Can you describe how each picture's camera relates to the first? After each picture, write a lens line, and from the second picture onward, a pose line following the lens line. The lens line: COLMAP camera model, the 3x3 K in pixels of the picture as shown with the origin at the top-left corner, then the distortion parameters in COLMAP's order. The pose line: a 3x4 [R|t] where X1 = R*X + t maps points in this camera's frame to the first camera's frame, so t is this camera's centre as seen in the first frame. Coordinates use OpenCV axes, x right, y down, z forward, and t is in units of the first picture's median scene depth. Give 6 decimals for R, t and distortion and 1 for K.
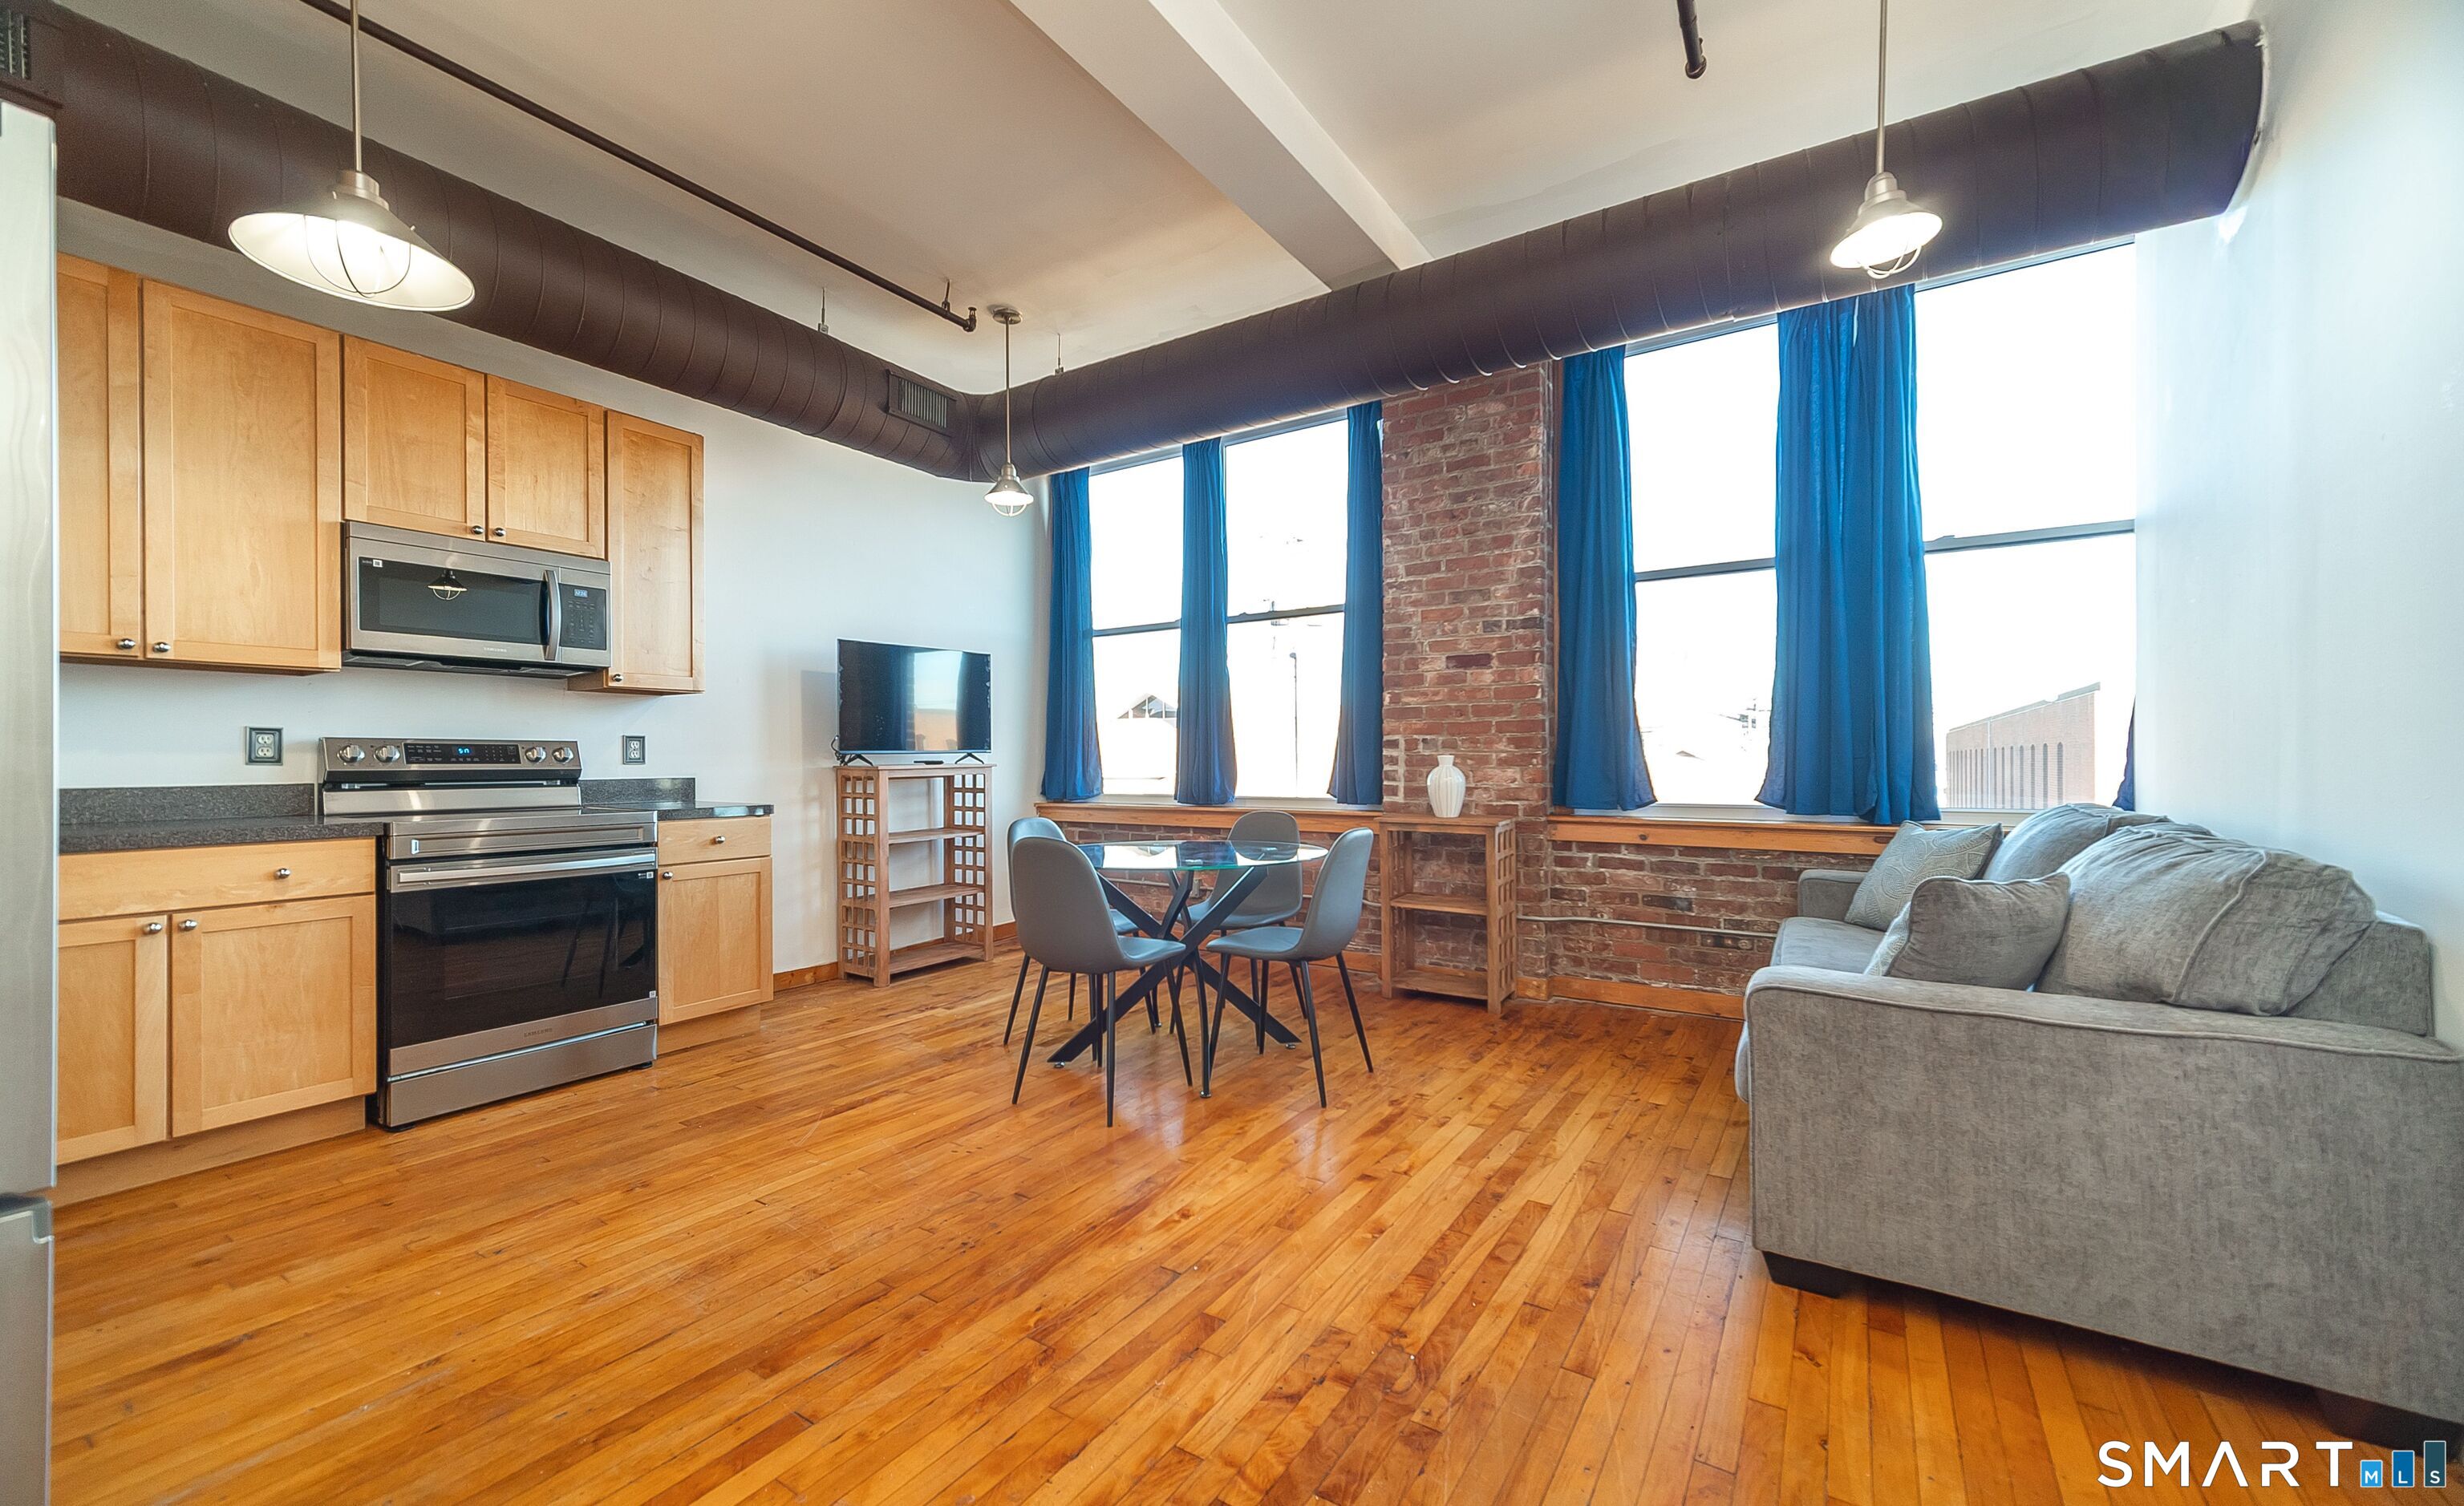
lens RADIAL K [[957.3, 0, 1201.0], [0, 957.3, 760.6], [0, 0, 1]] dist [0.012546, -0.000366]
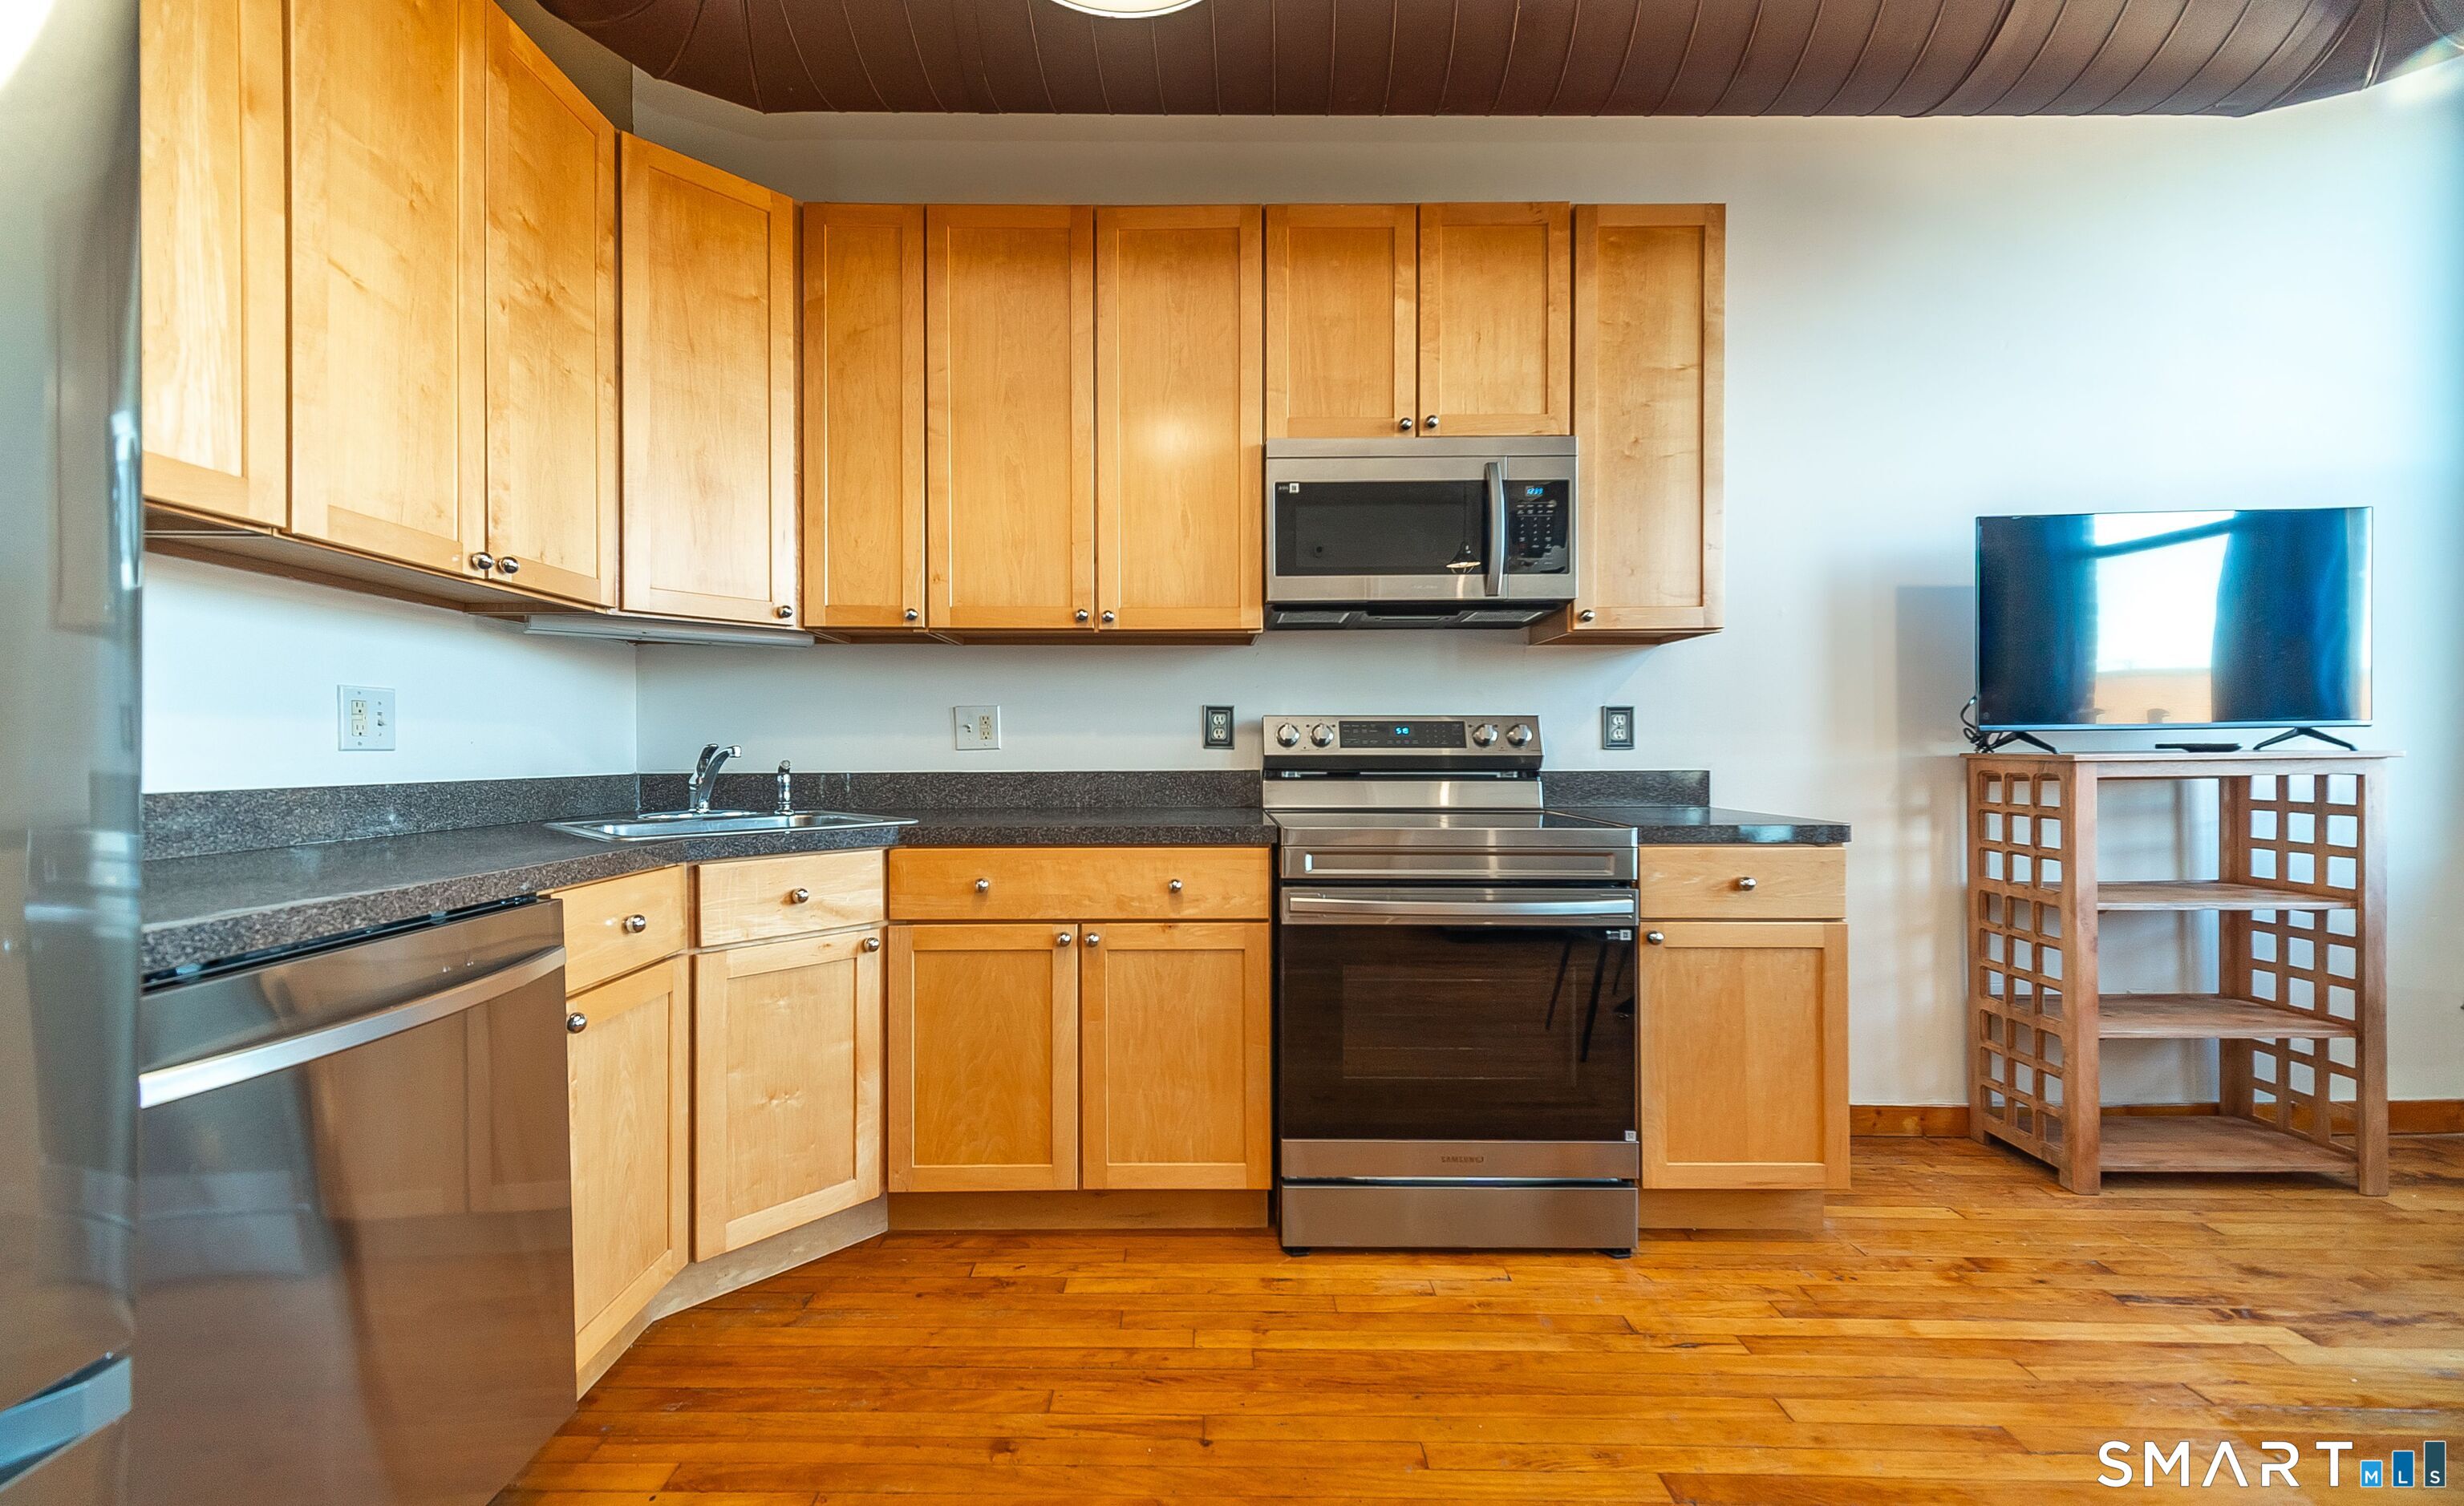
lens RADIAL K [[970.5, 0, 1196.6], [0, 970.5, 752.1], [0, 0, 1]] dist [0.008676, -0.000352]
pose [[0.550918, 0.005137, -0.834544, -0.193465], [-0.000624, 0.999983, 0.005744, 0.002121], [0.834559, -0.002644, 0.550912, 0.397888]]
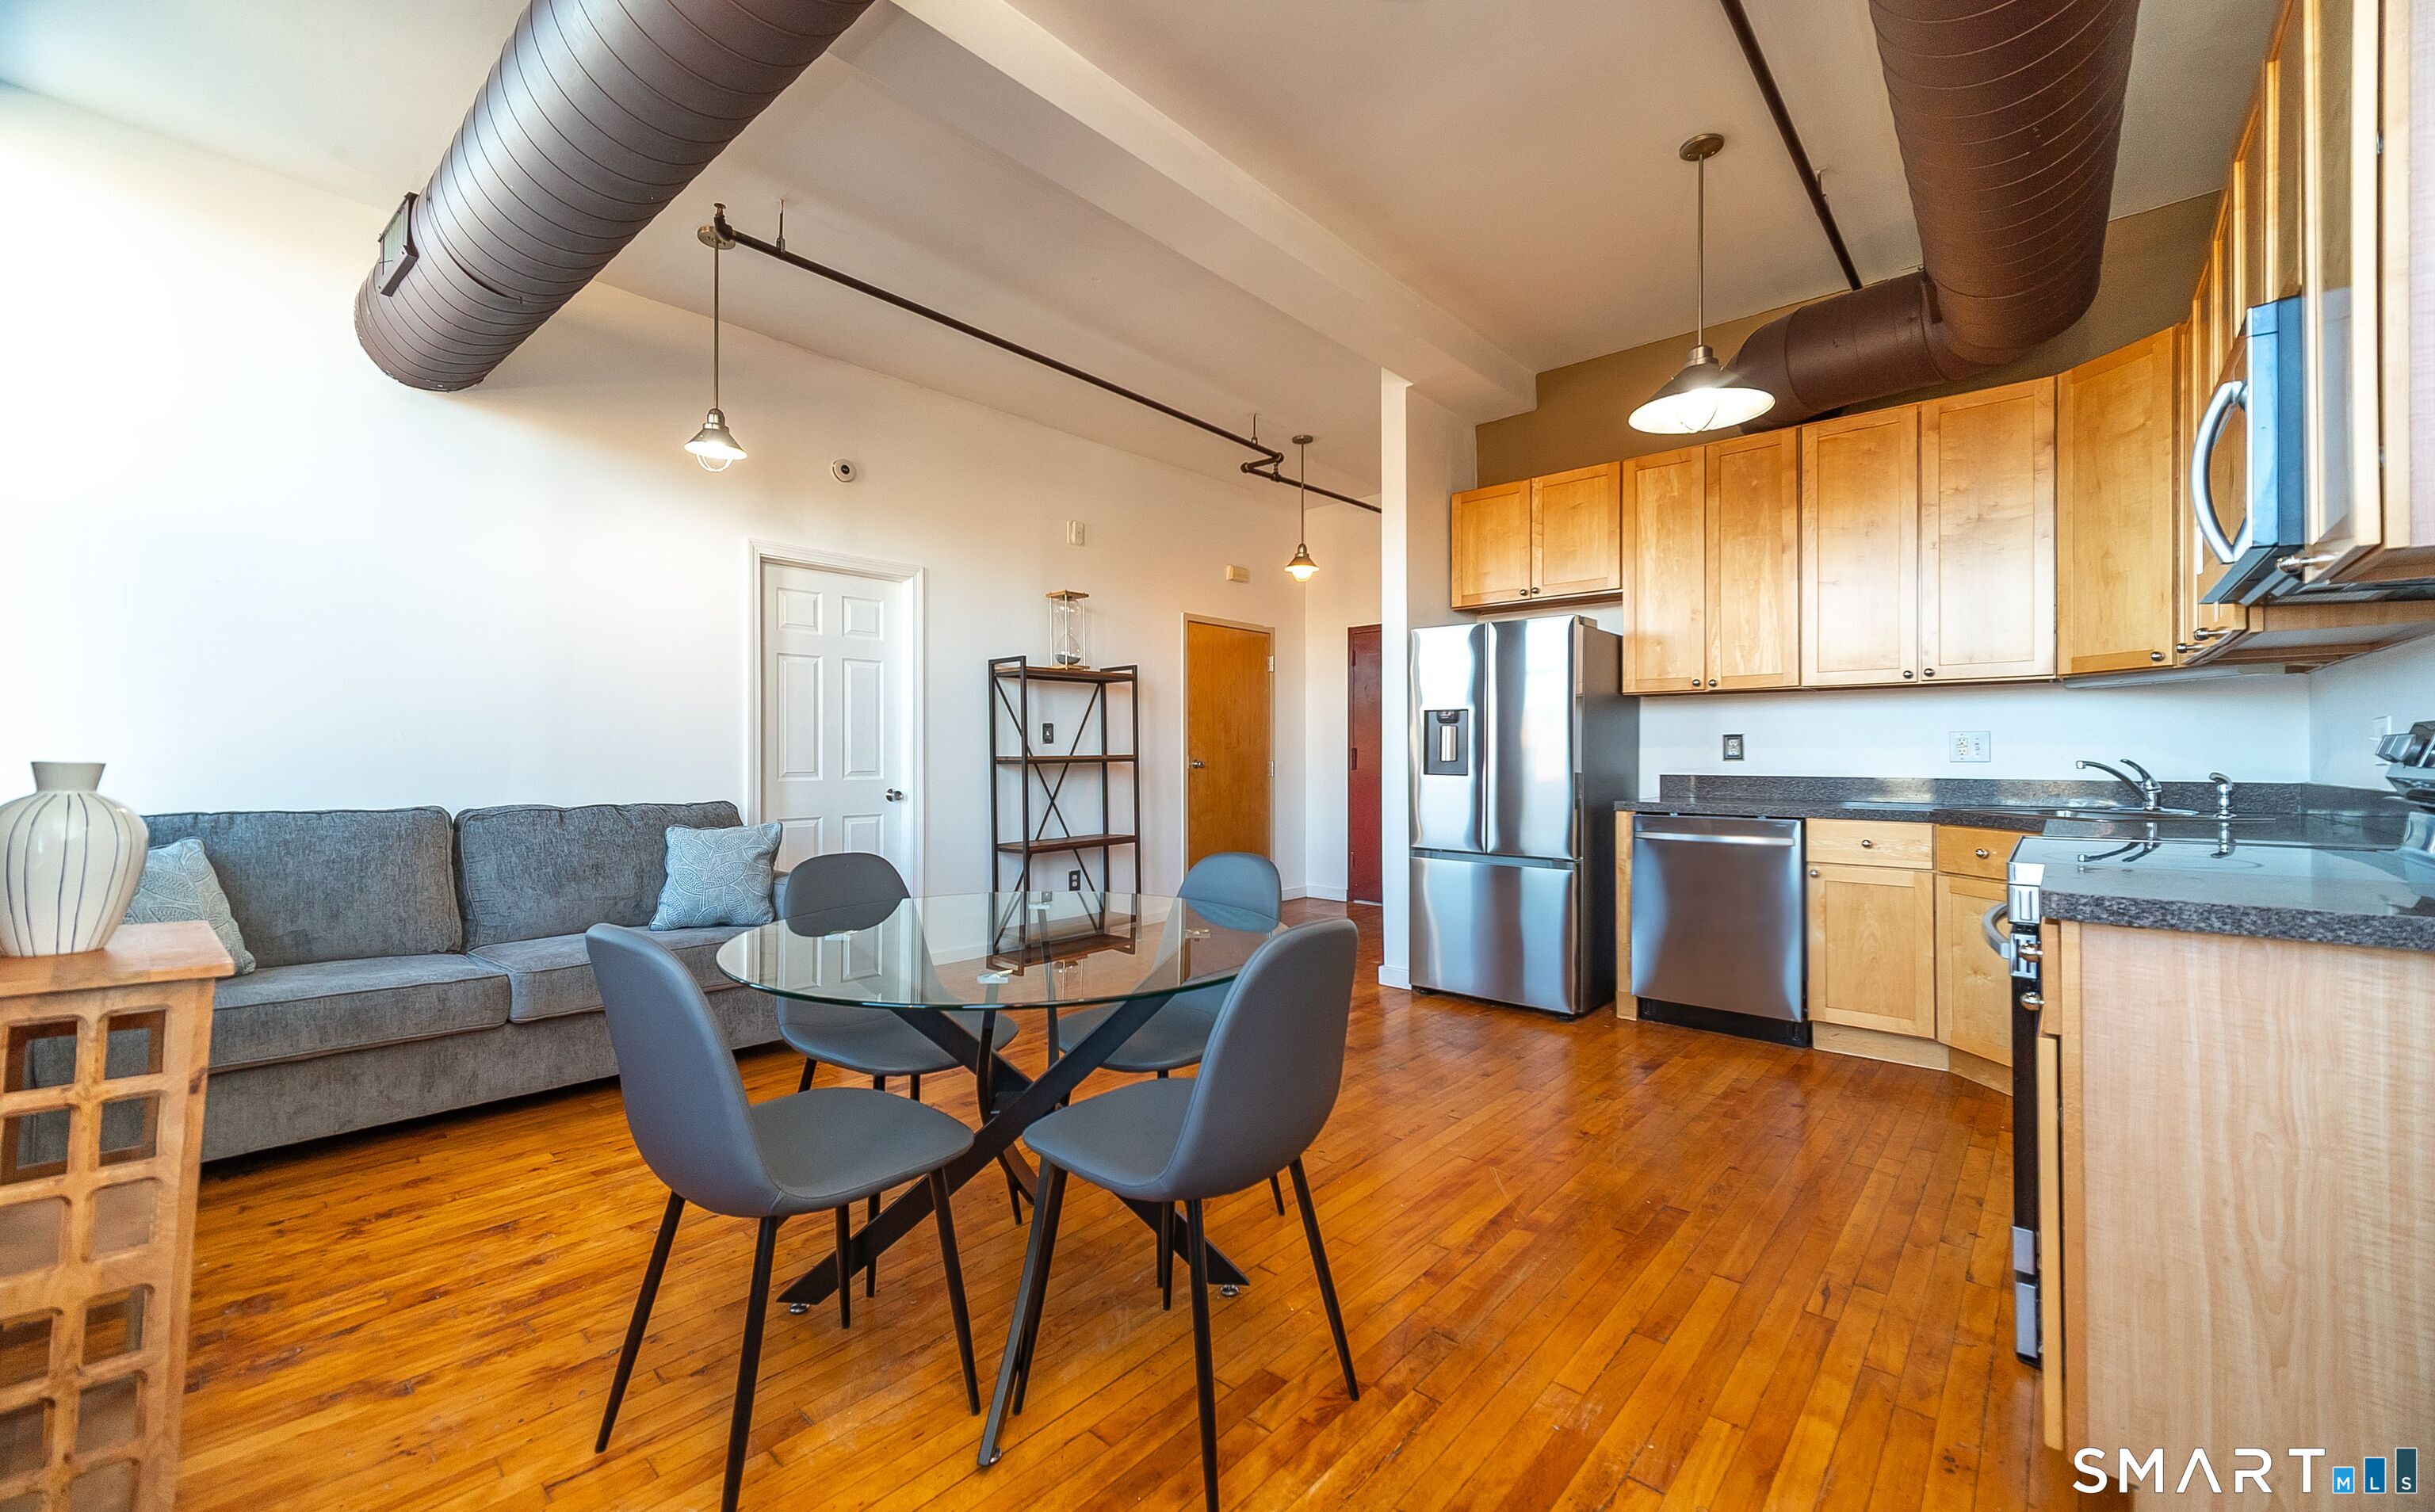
lens RADIAL K [[957.4, 0, 1217.5], [0, 957.4, 756.0], [0, 0, 1]] dist [-0.000115, -0.000026]
pose [[-0.992688, 0.005278, 0.120594, -0.187827], [0.005188, 0.999986, -0.001056, -0.004982], [-0.120598, -0.000422, -0.992701, 1.393121]]
